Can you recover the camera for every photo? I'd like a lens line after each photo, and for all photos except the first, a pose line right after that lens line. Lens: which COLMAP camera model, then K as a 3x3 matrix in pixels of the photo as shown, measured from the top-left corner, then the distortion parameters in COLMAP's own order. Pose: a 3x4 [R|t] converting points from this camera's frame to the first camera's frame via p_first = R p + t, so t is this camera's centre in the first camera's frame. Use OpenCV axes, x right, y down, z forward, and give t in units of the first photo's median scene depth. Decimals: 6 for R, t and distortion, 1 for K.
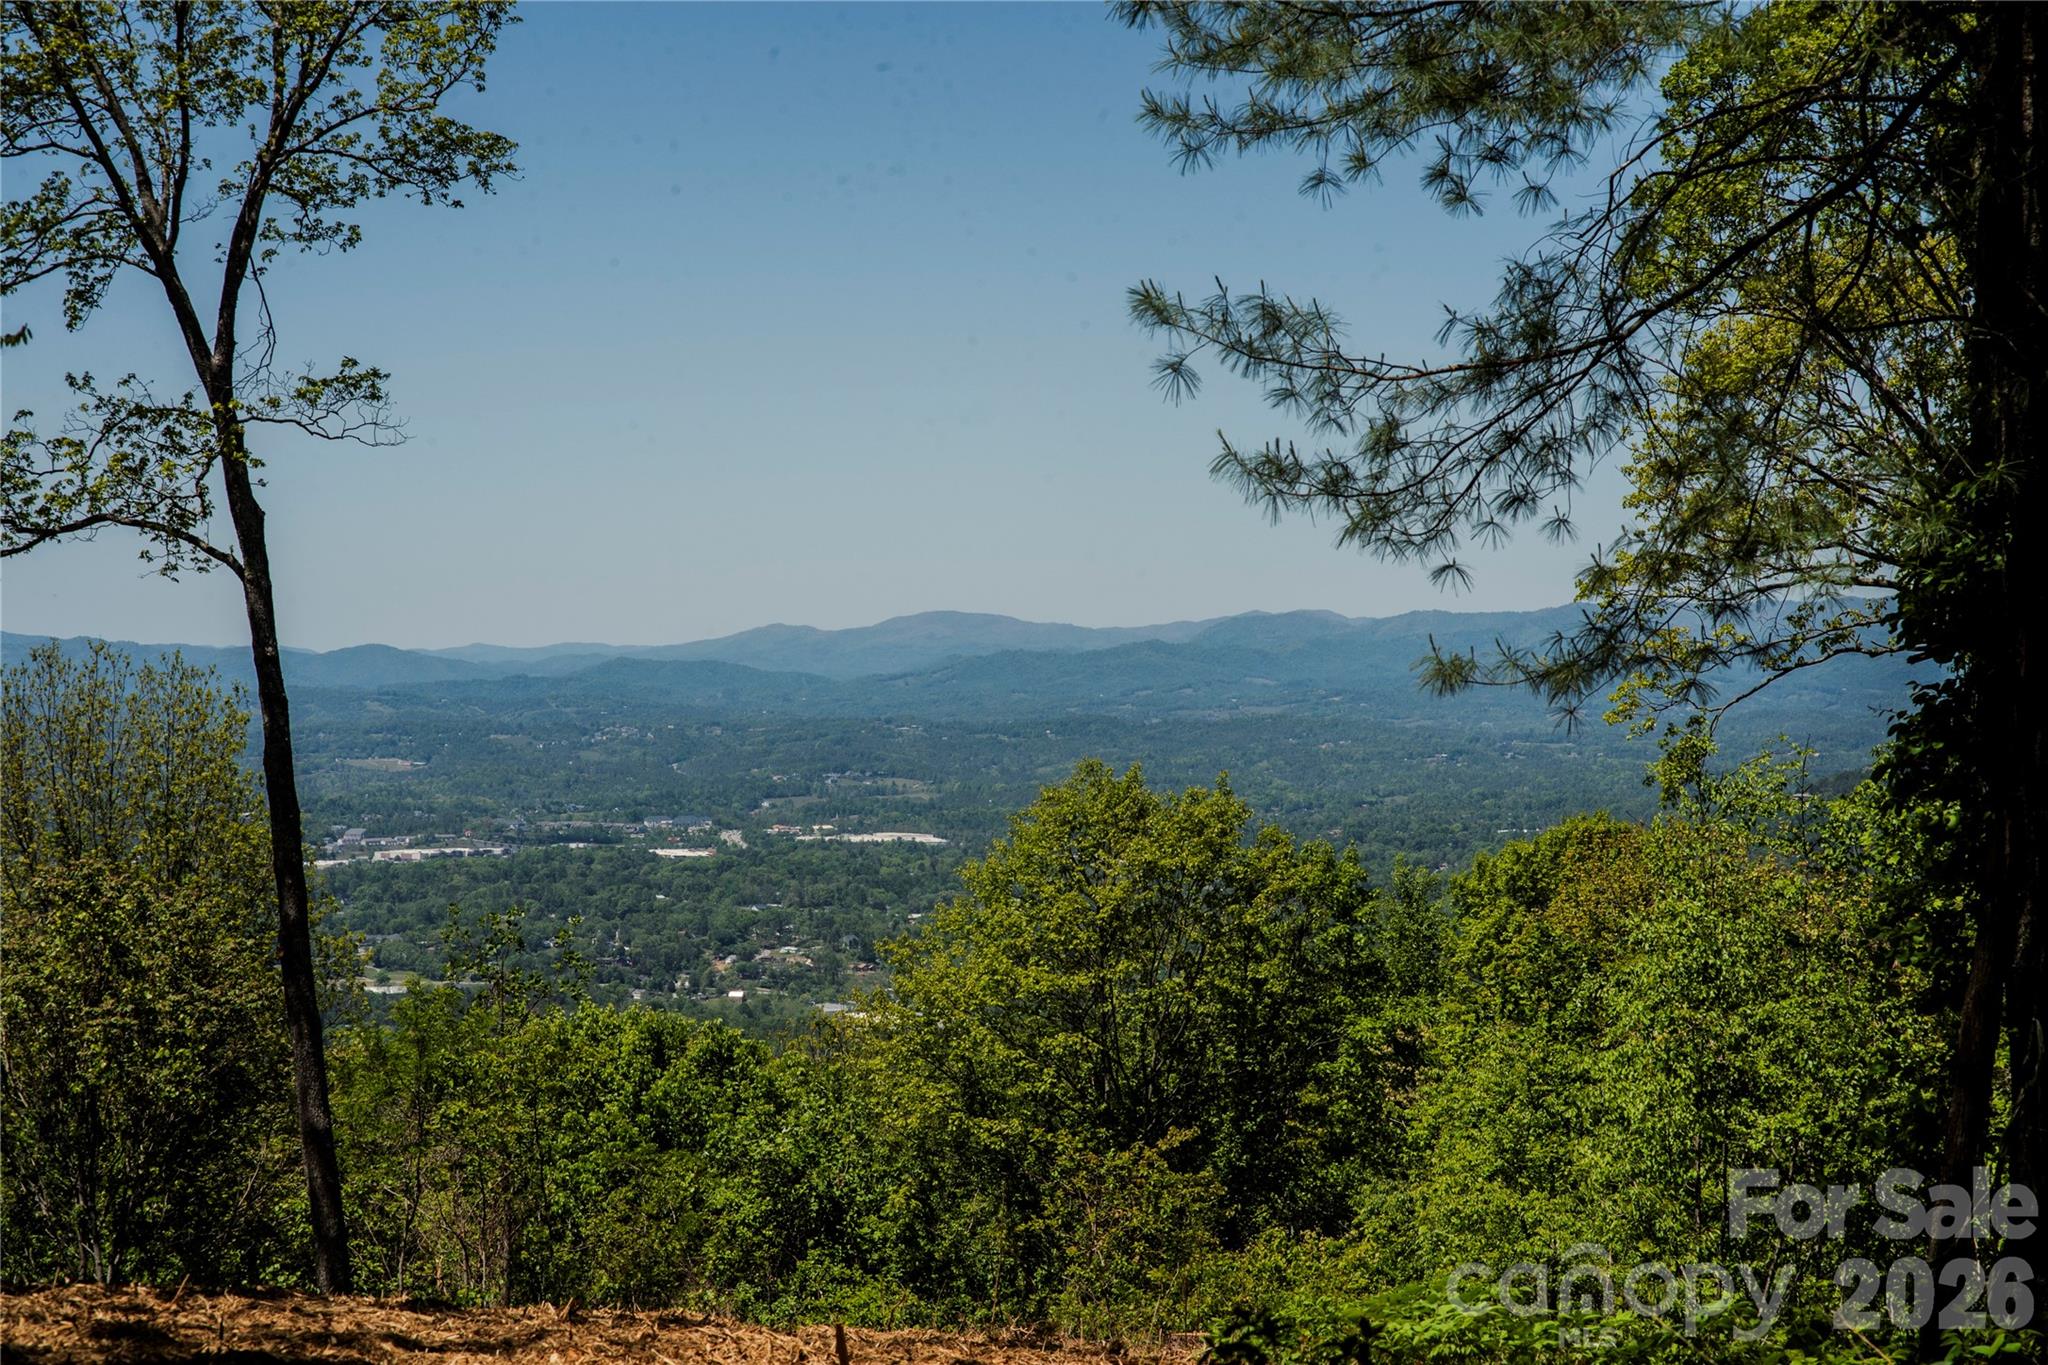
lens RADIAL K [[5041.5, 0, 1012.7], [0, 5041.5, 663.3], [0, 0, 1]] dist [0.022099, 0.000000]
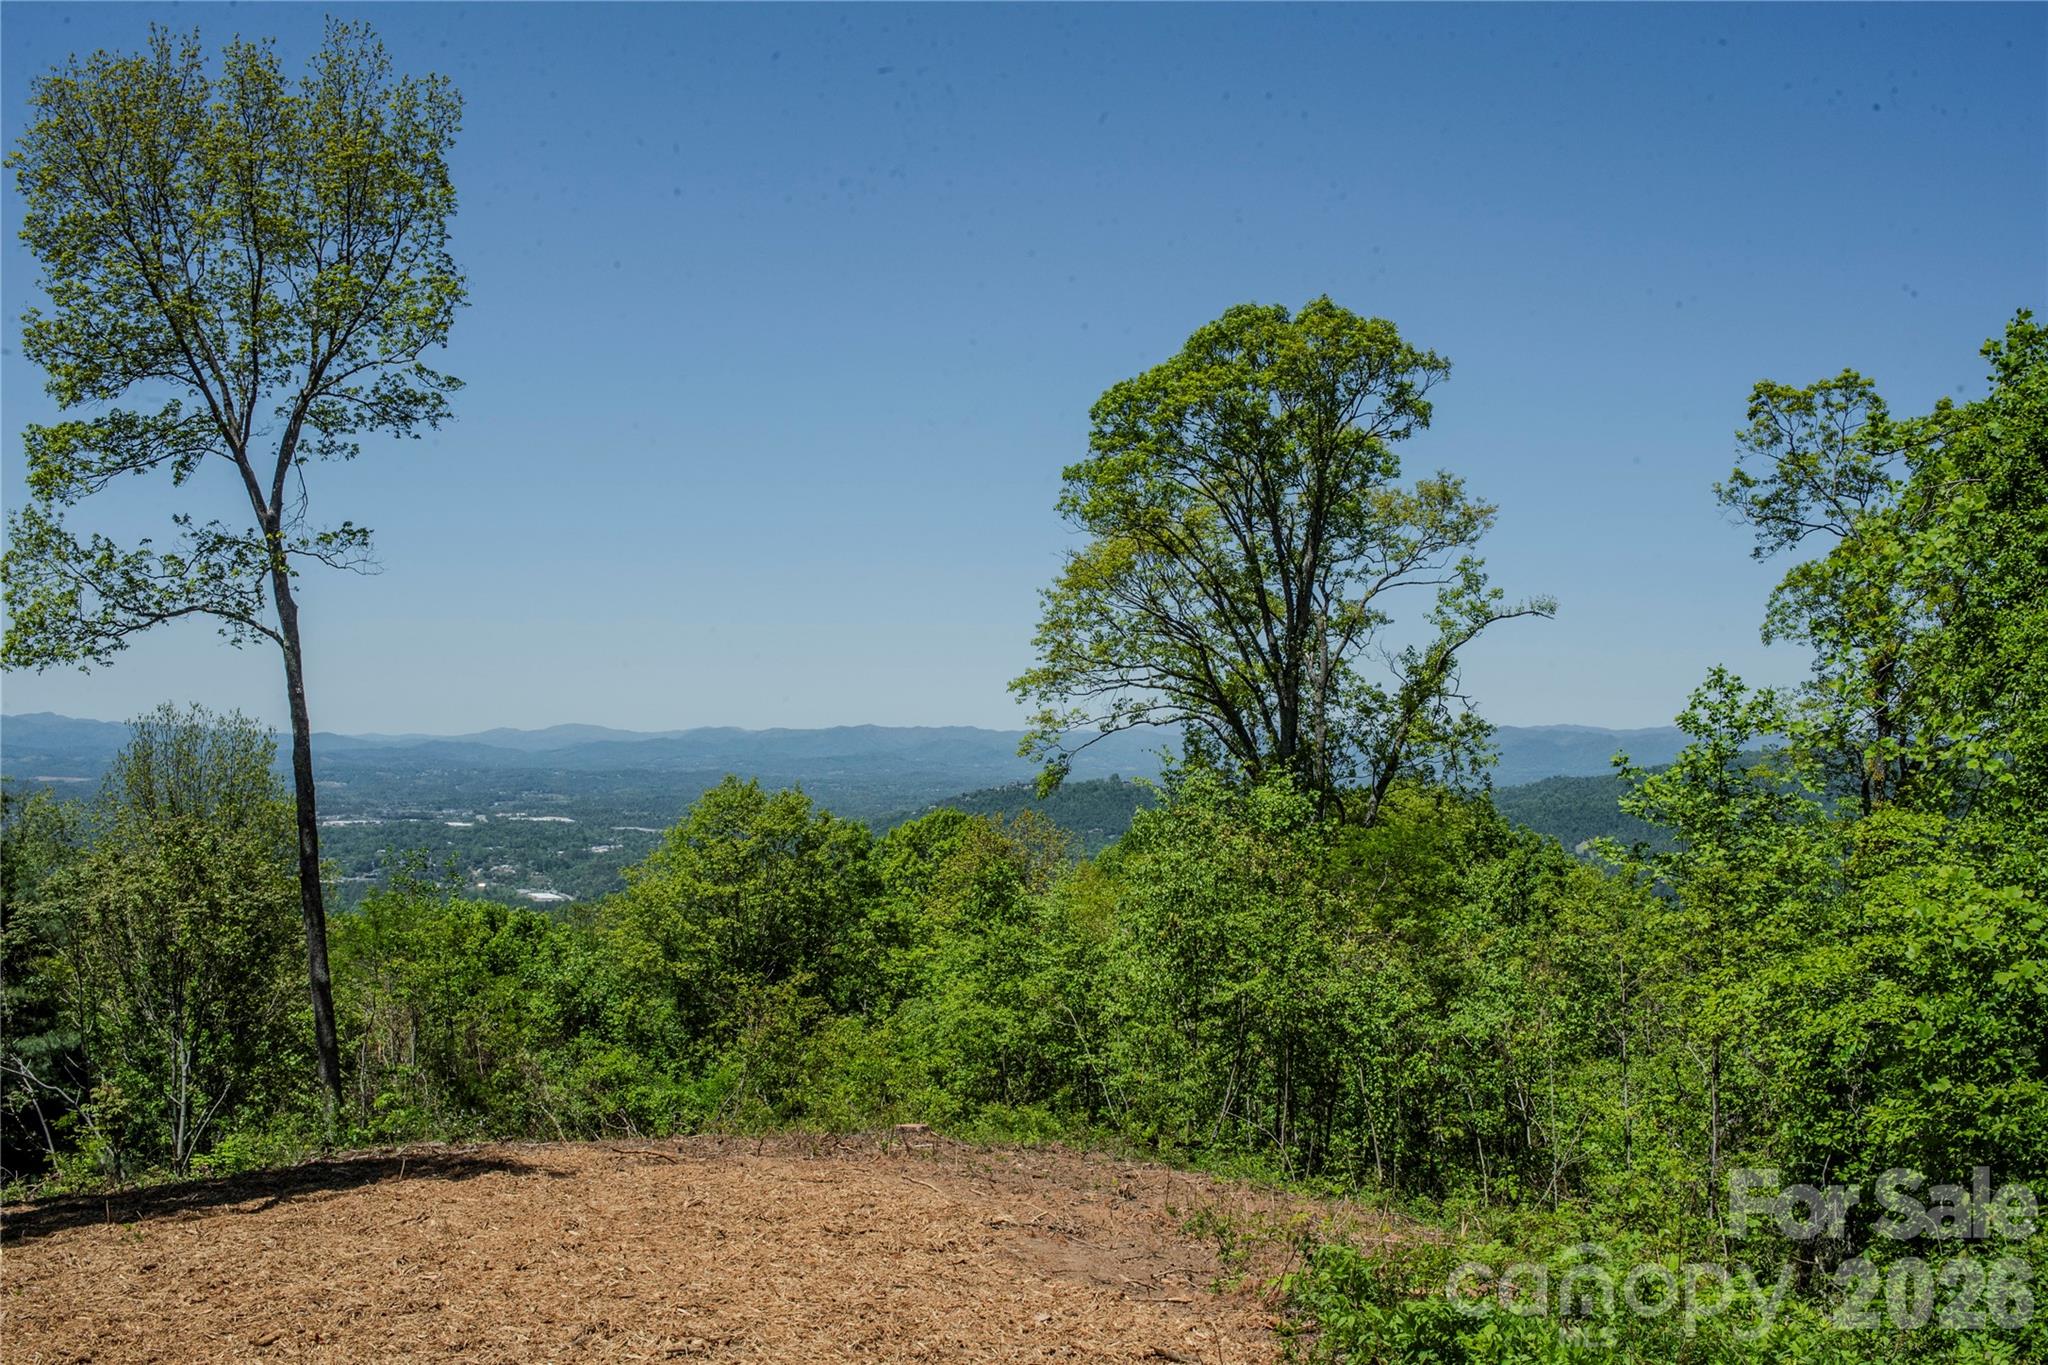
lens RADIAL K [[2085.3, 0, 1032.3], [0, 2085.3, 692.6], [0, 0, 1]] dist [-0.057155, 0.000000]
pose [[0.979250, 0.024307, 0.201195, -0.040236], [-0.018729, 0.999387, -0.029582, 0.011457], [-0.201791, 0.025200, 0.979104, 0.240692]]
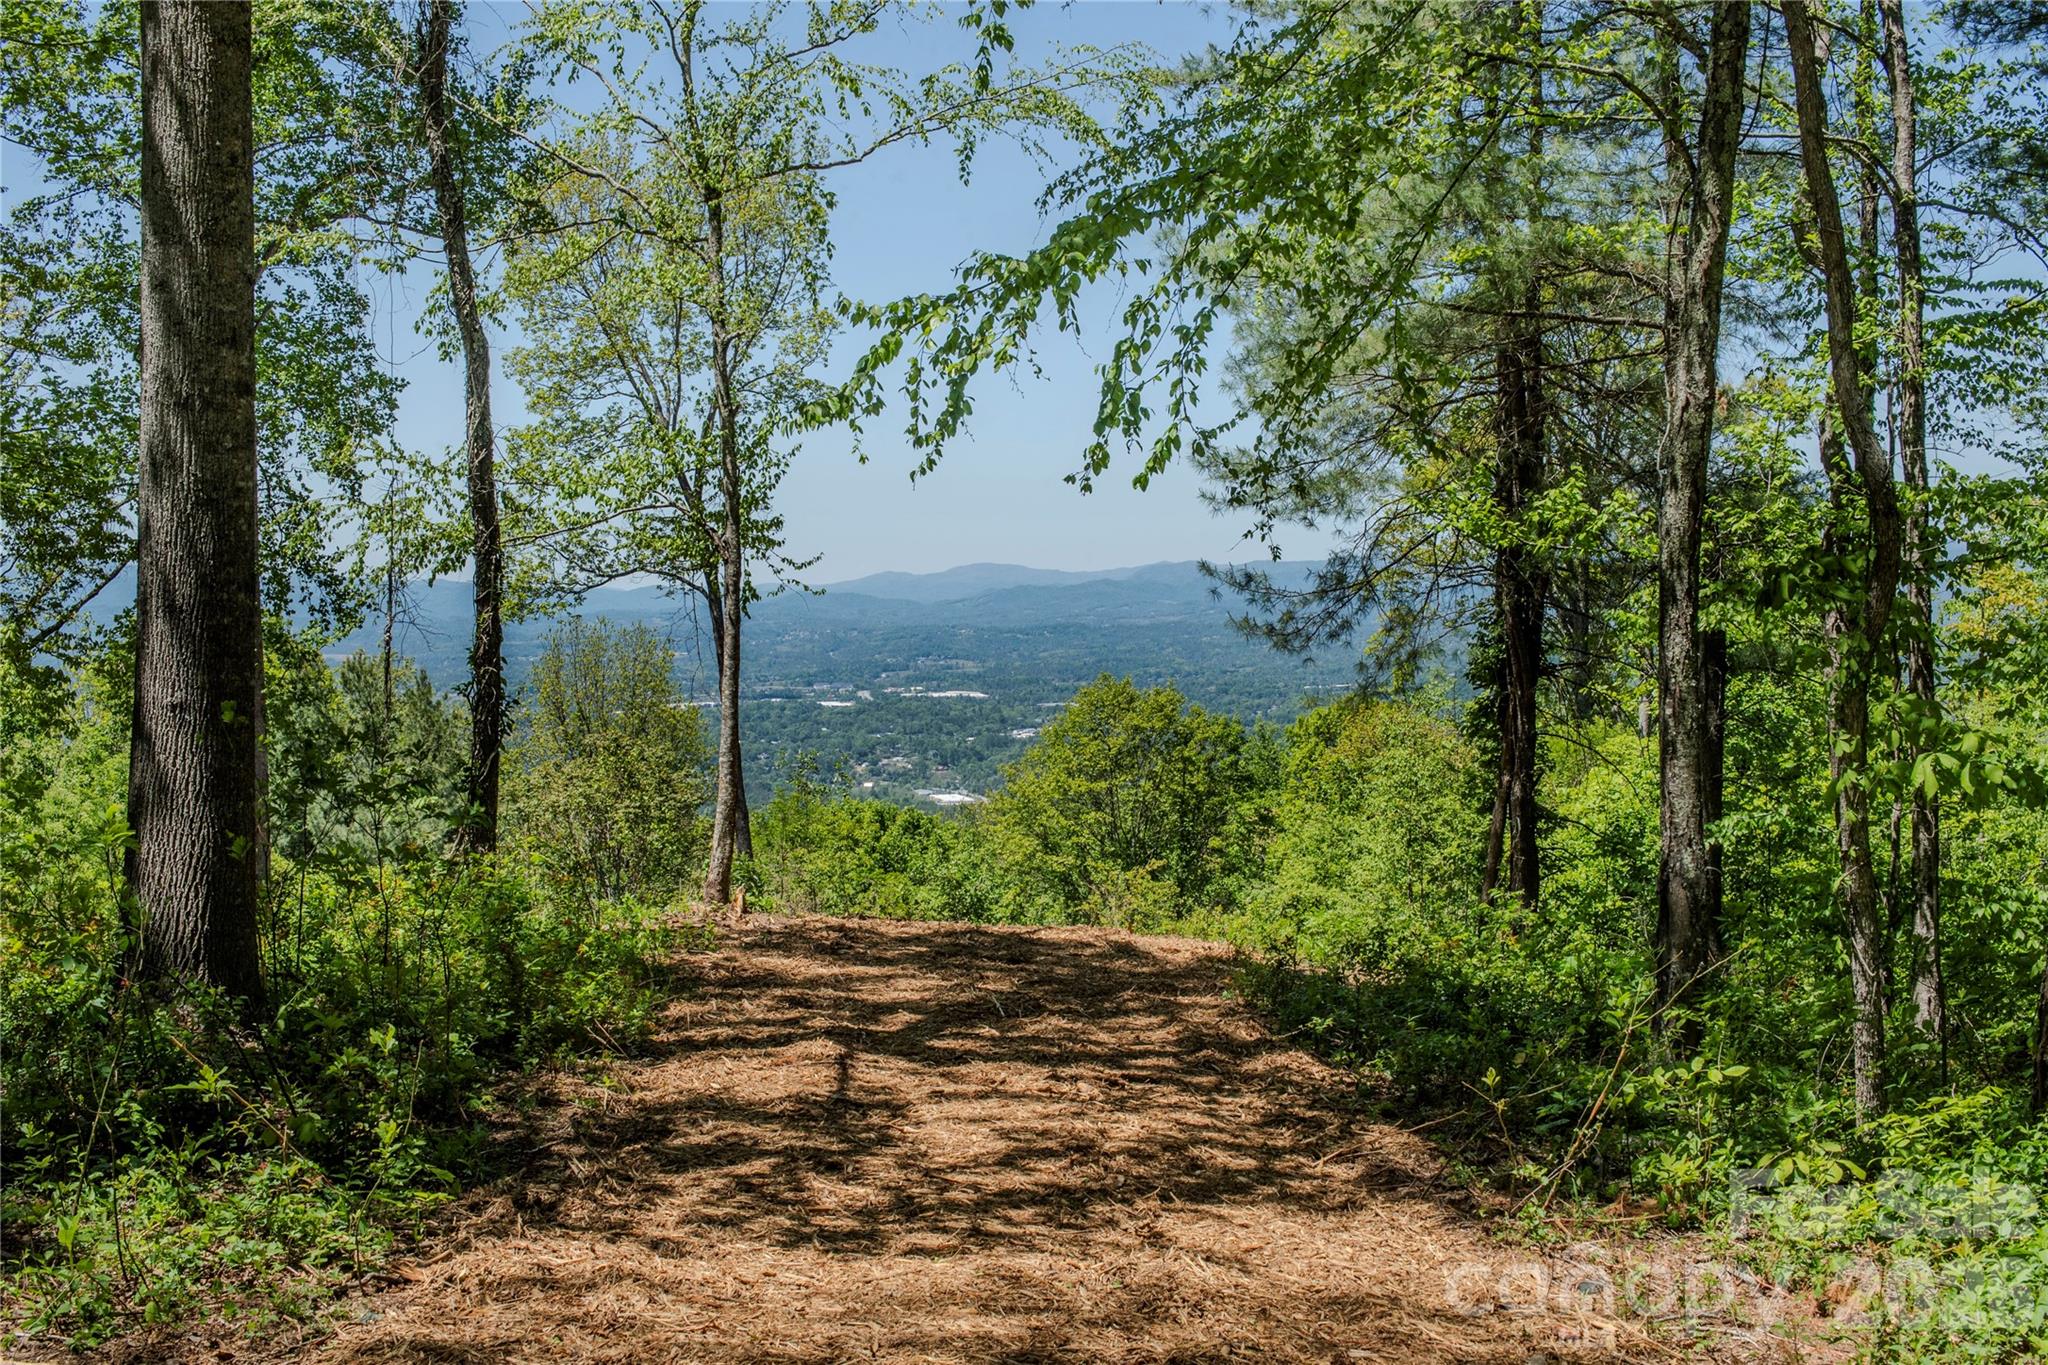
lens RADIAL K [[2902.7, 0, 1025.1], [0, 2902.7, 682.3], [0, 0, 1]] dist [-0.072010, 0.000000]
pose [[0.999962, -0.008717, -0.000099, -0.018826], [0.008716, 0.999487, 0.030817, -0.015101], [-0.000169, -0.030816, 0.999525, -0.161471]]
